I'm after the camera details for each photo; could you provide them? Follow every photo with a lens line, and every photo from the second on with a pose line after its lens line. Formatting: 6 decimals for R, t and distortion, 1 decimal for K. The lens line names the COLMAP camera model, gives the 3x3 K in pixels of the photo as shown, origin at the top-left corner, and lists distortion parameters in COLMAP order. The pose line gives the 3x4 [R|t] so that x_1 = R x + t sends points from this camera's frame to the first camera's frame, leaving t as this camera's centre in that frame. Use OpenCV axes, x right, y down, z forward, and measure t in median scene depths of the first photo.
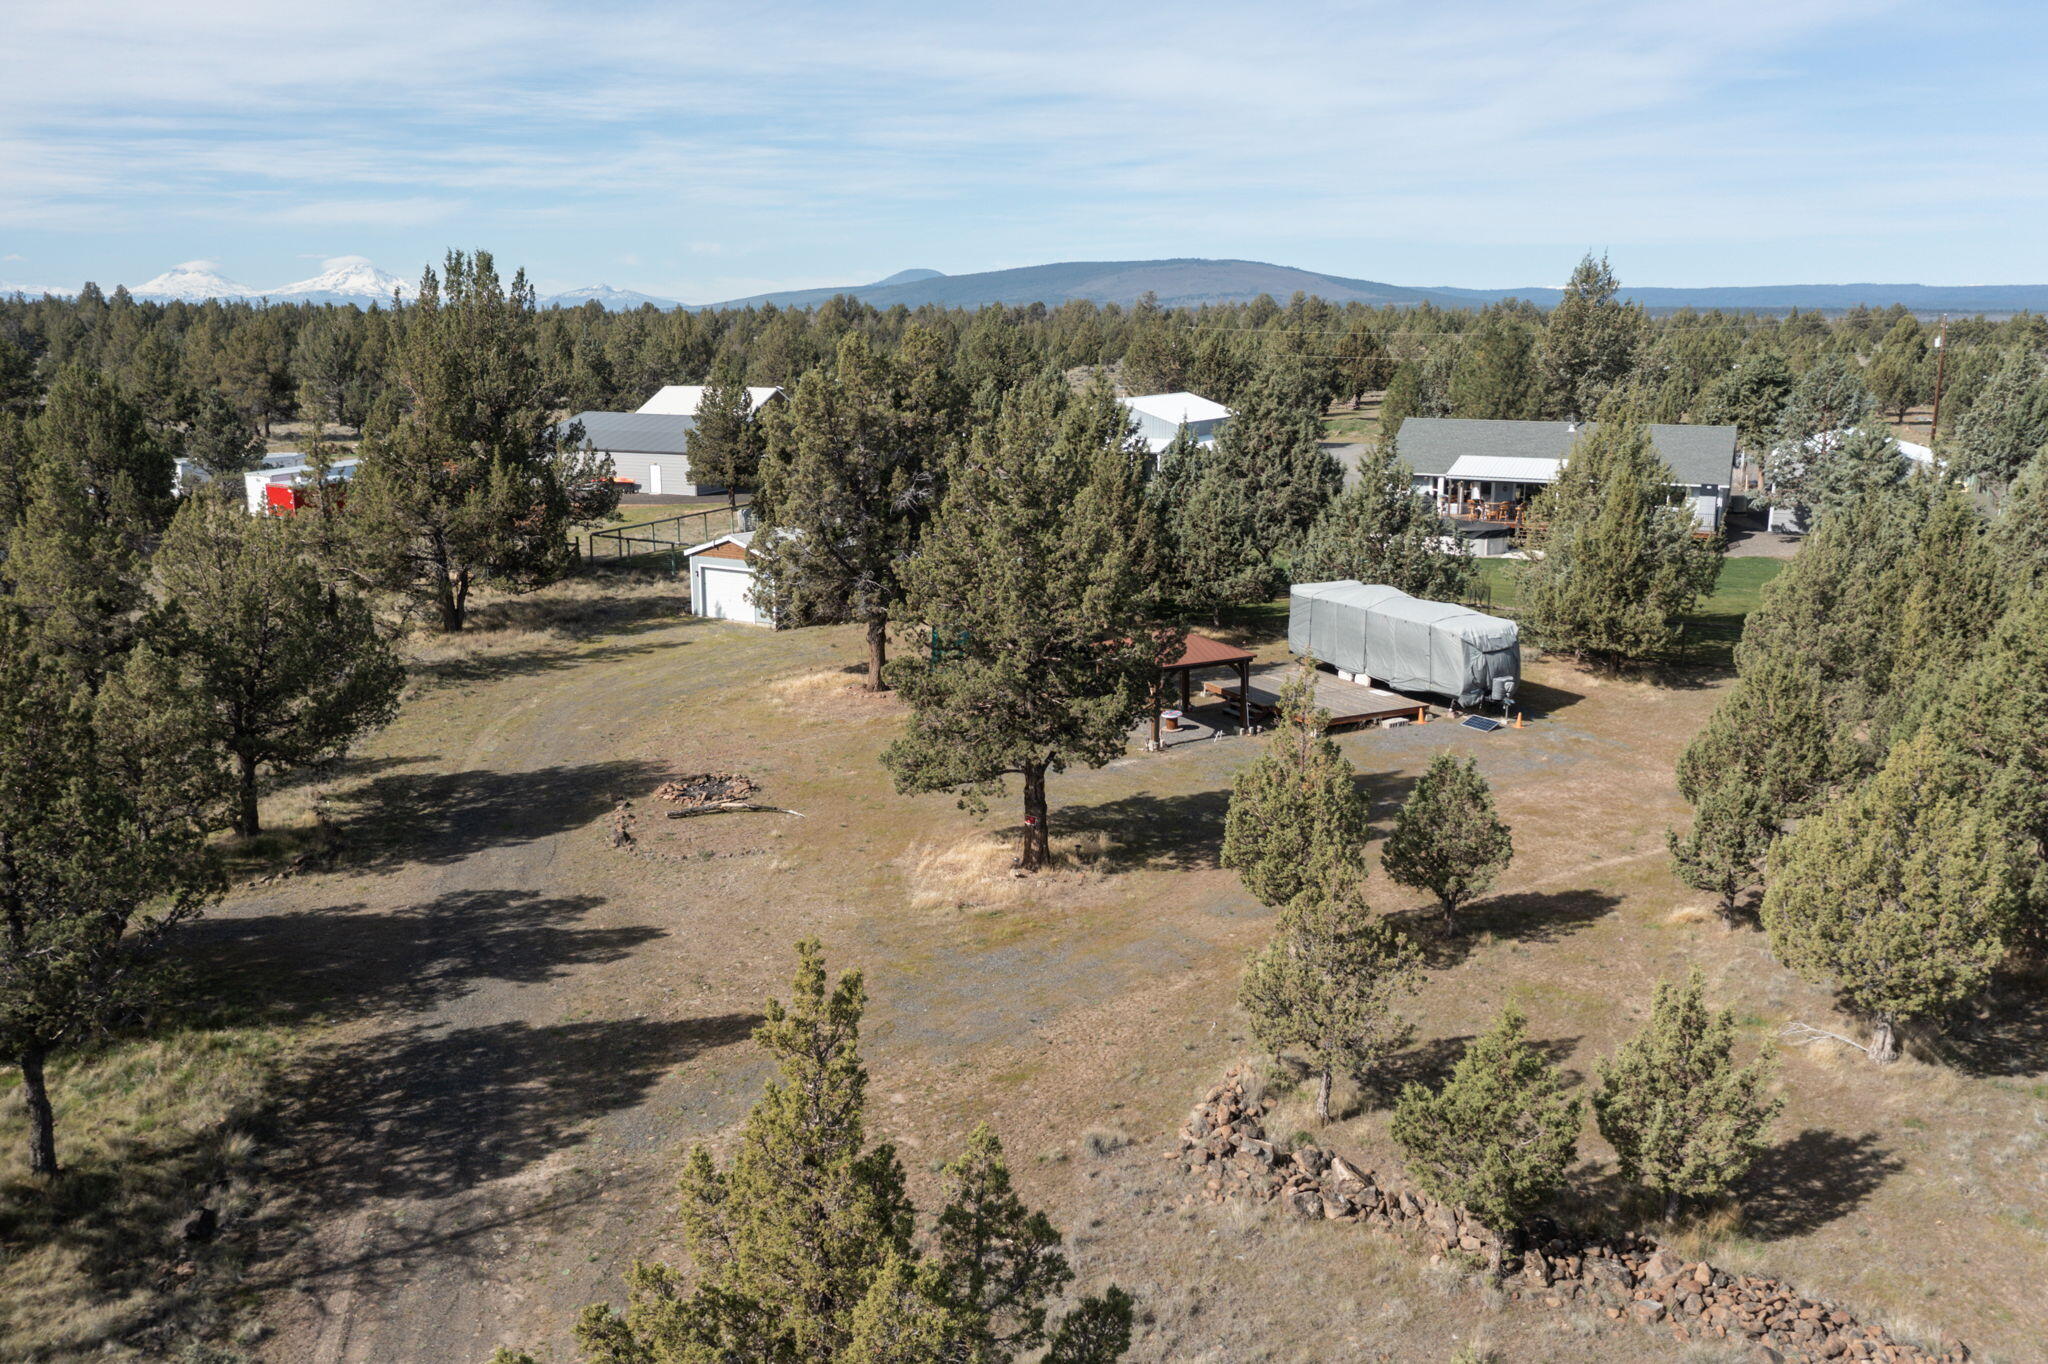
lens RADIAL K [[1630.7, 0, 1010.5], [0, 1630.7, 696.8], [0, 0, 1]] dist [-0.024170, 0.006873]
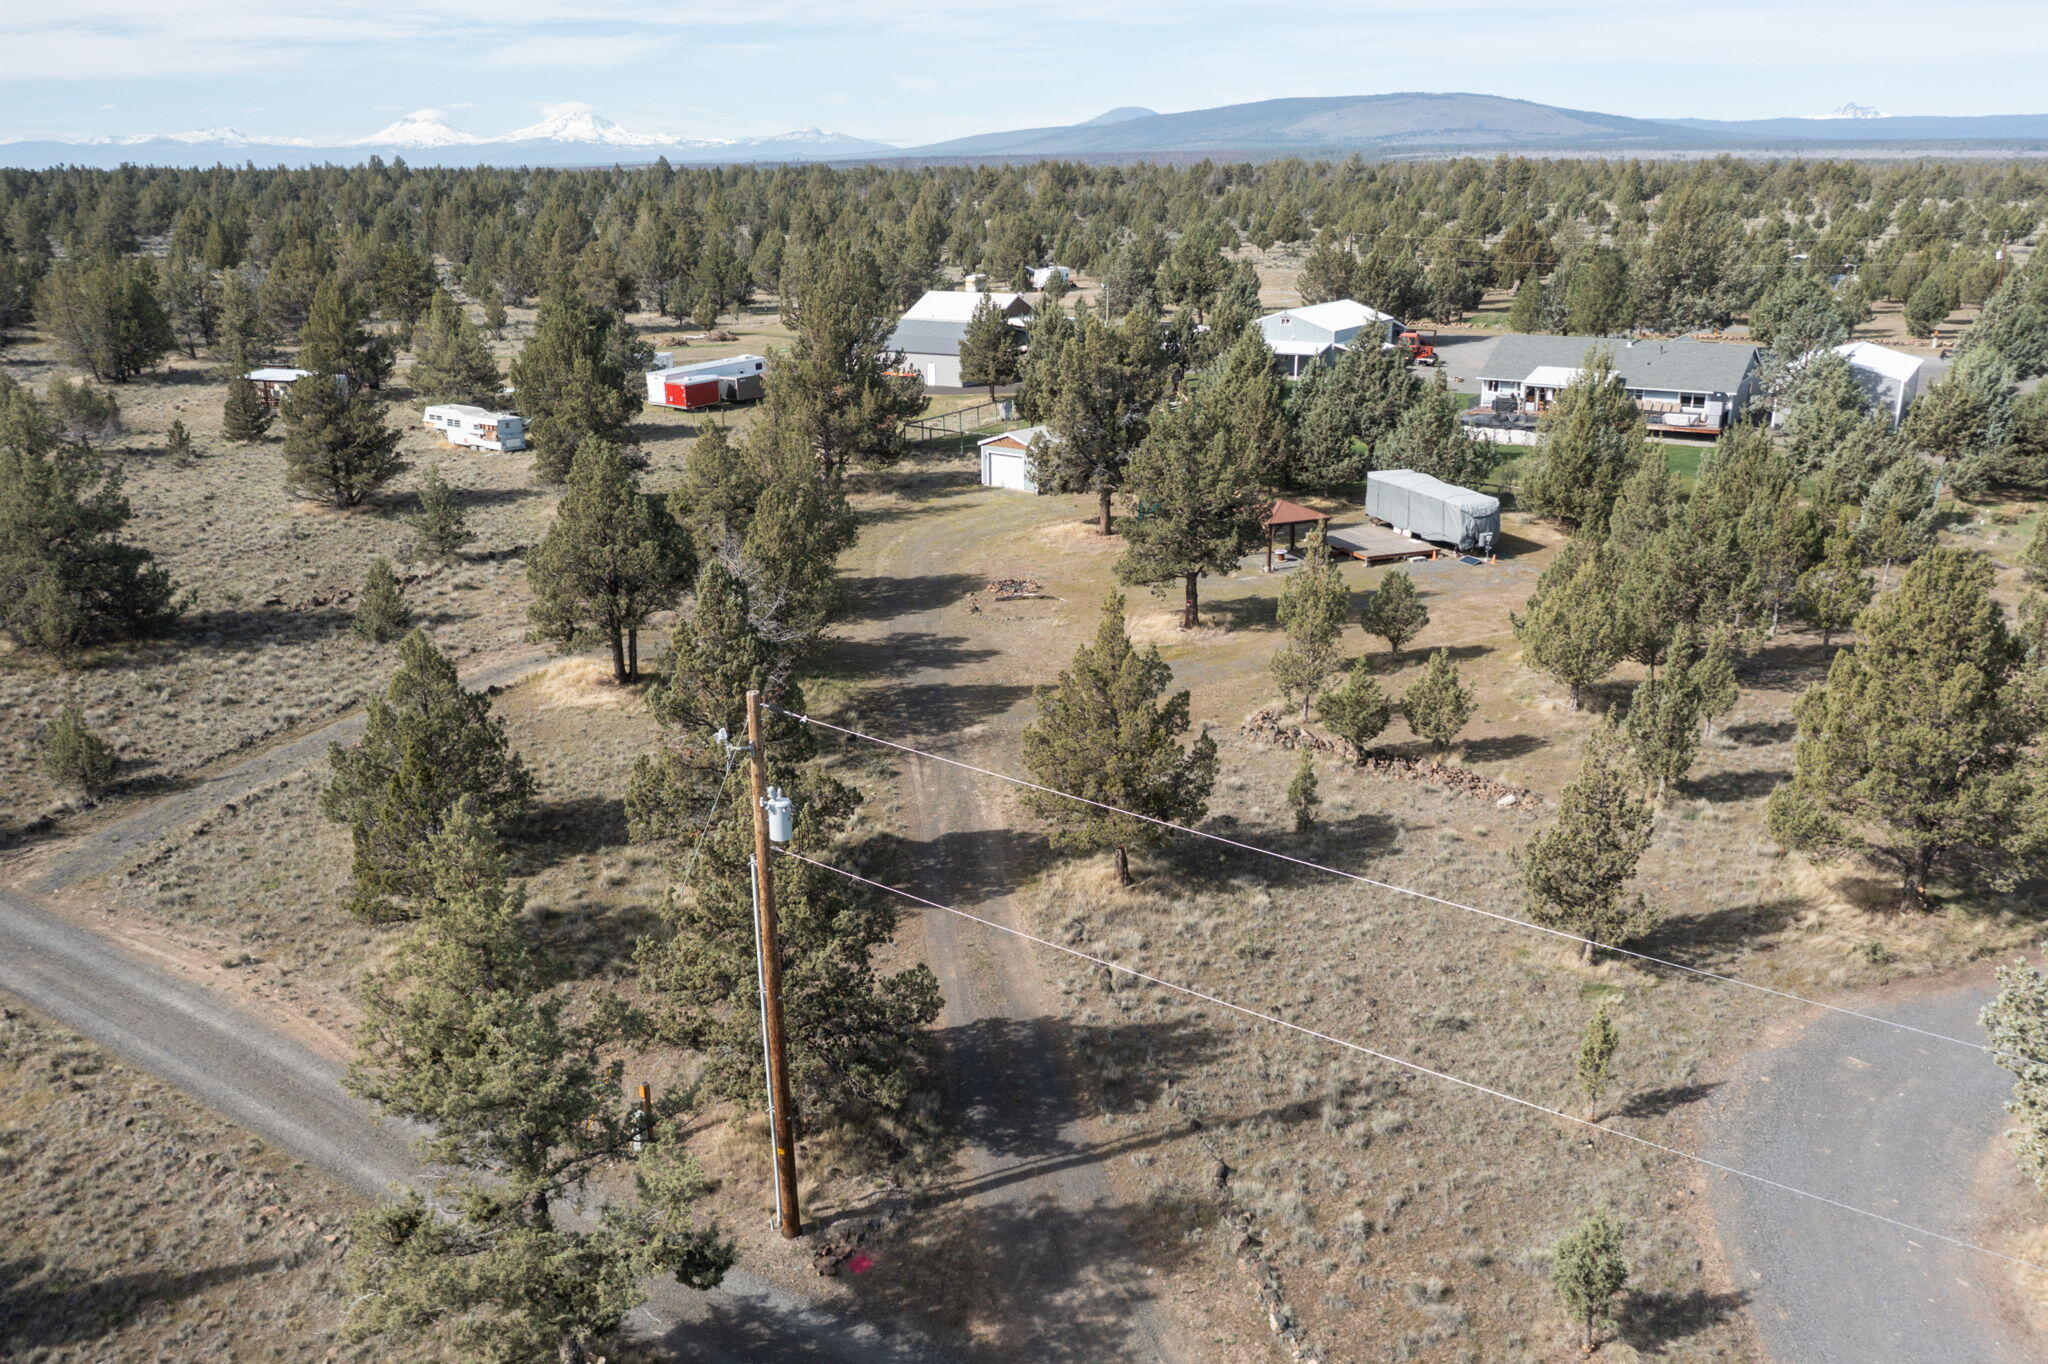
lens RADIAL K [[1630.7, 0, 1009.3], [0, 1630.7, 694.6], [0, 0, 1]] dist [-0.024170, 0.006873]
pose [[0.992160, 0.027404, -0.121933, 0.036014], [-0.016281, 0.995690, 0.091299, 0.010341], [0.123909, -0.088598, 0.988330, -0.852395]]
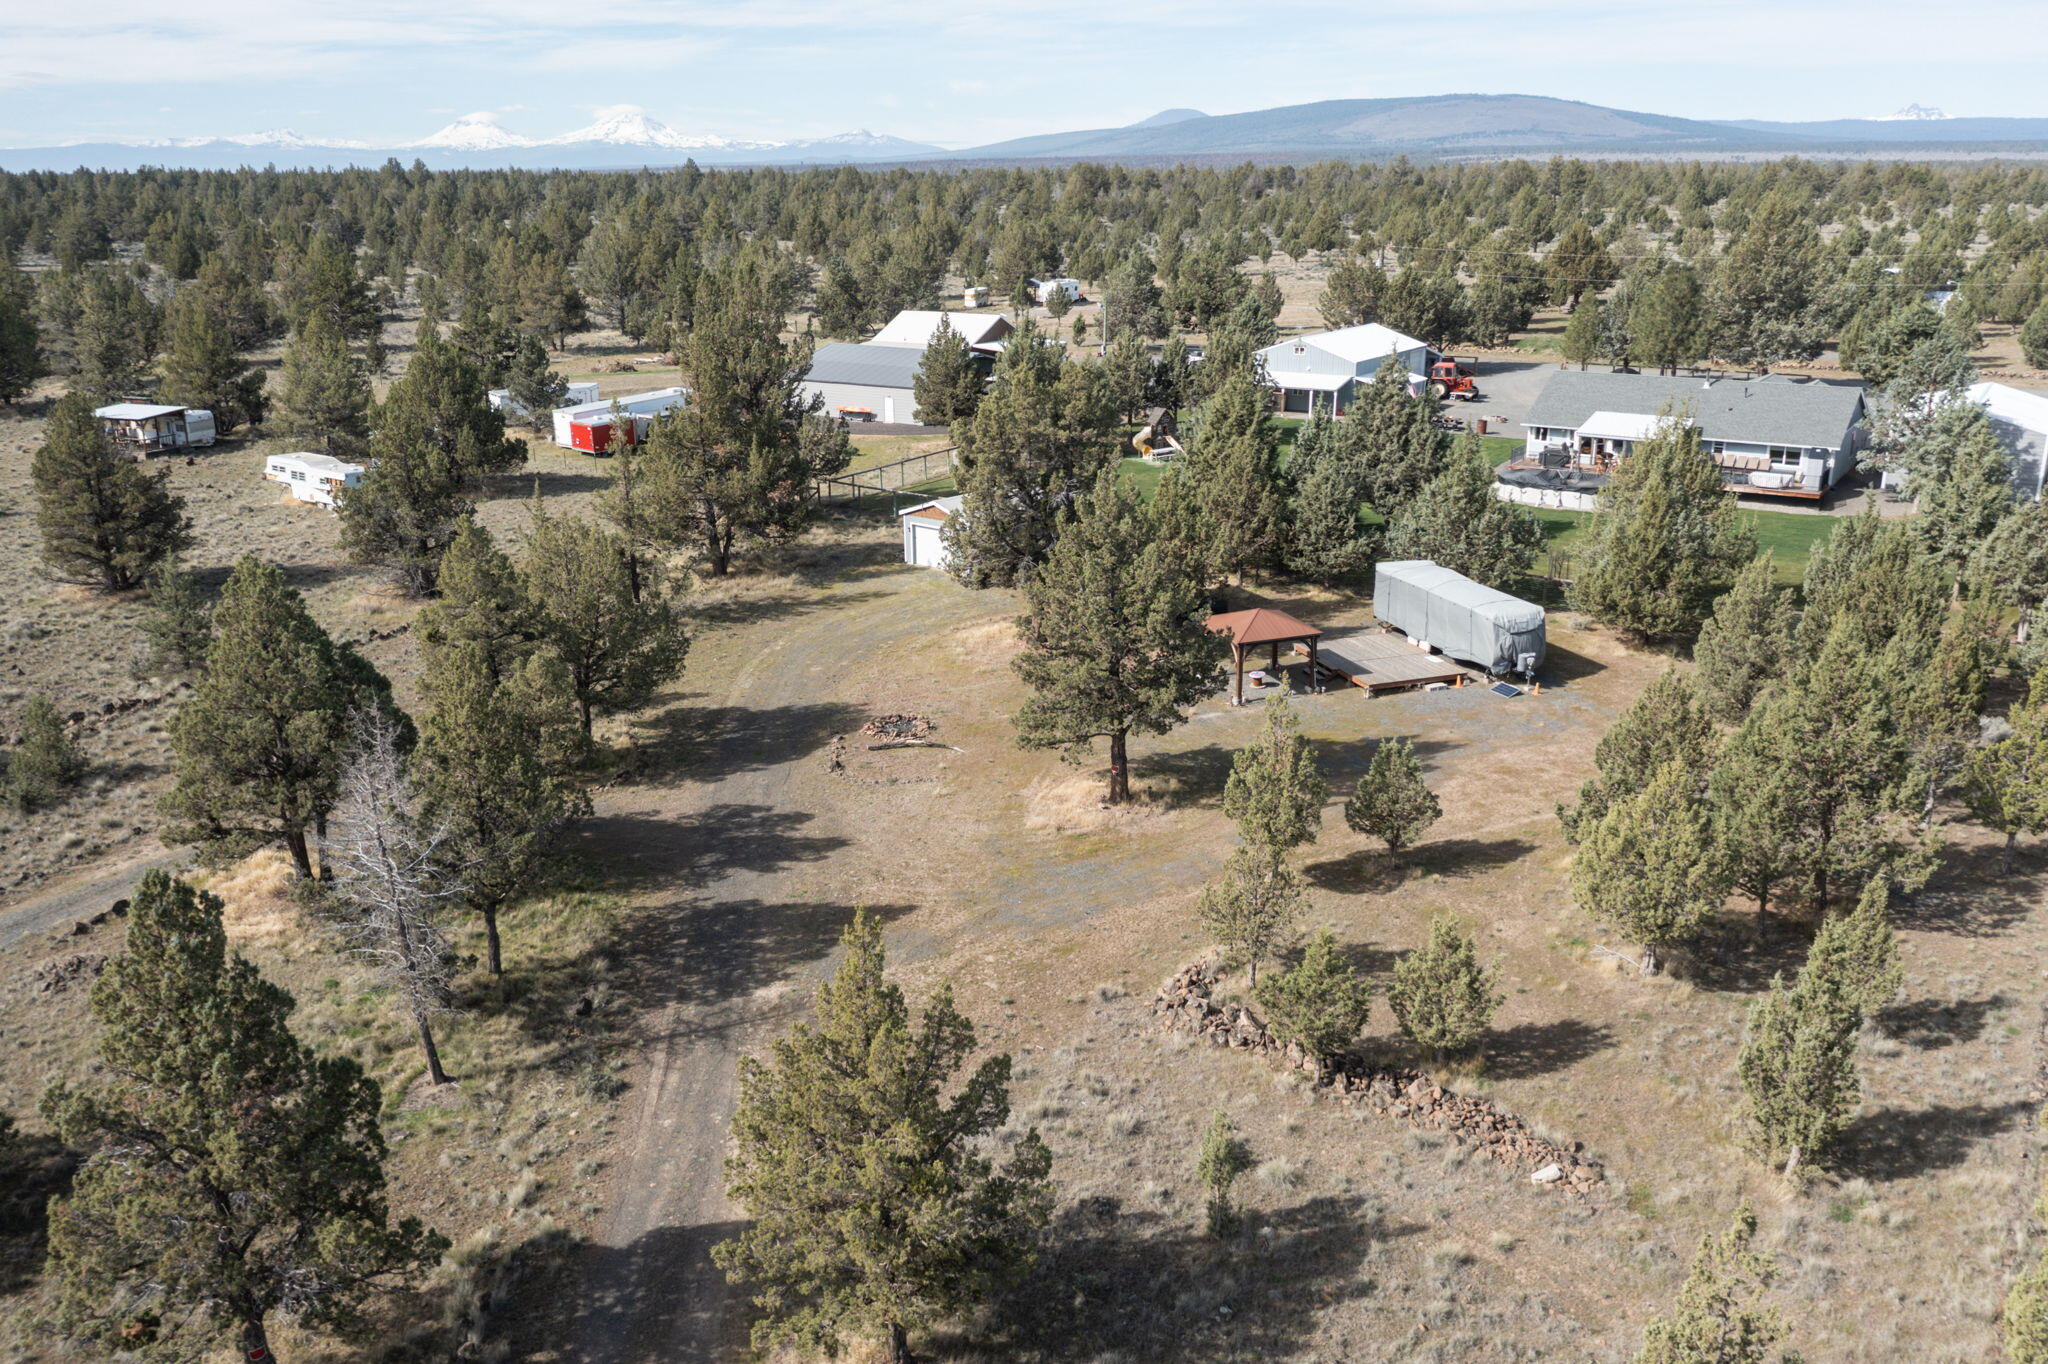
lens RADIAL K [[1630.7, 0, 1006.9], [0, 1630.7, 698.8], [0, 0, 1]] dist [-0.024170, 0.006873]
pose [[0.987921, 0.036425, -0.150615, 0.118197], [-0.022531, 0.995416, 0.092947, -0.103214], [0.153311, -0.088431, 0.984213, -0.361745]]
